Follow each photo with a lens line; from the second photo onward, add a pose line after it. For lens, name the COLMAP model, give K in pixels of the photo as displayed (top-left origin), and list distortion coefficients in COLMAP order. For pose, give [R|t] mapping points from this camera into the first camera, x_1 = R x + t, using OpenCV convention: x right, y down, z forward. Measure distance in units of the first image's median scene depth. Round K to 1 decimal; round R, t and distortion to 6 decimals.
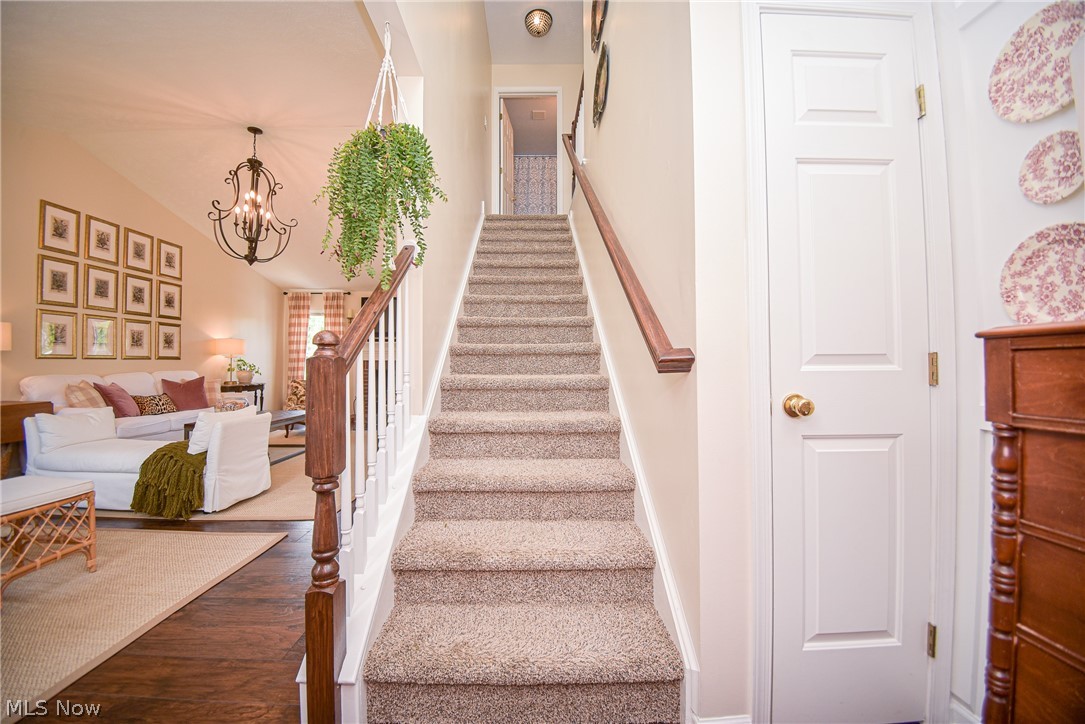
lens RADIAL K [[409.1, 0, 536.8], [0, 409.1, 356.3], [0, 0, 1]] dist [-0.031584, -0.001354]
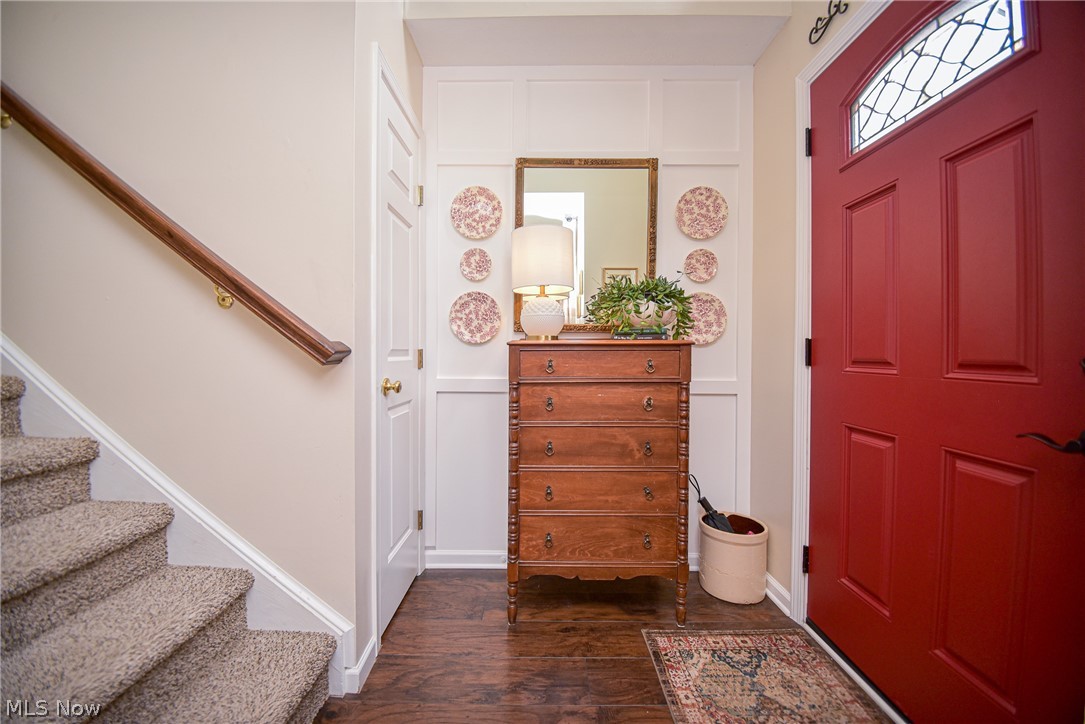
lens RADIAL K [[409.1, 0, 532.9], [0, 409.1, 363.3], [0, 0, 1]] dist [-0.031584, -0.001354]
pose [[0.018040, -0.020322, 0.999631, -0.886149], [-0.020682, 0.999572, 0.020694, 0.004396], [-0.999623, -0.021048, 0.017612, 0.597505]]
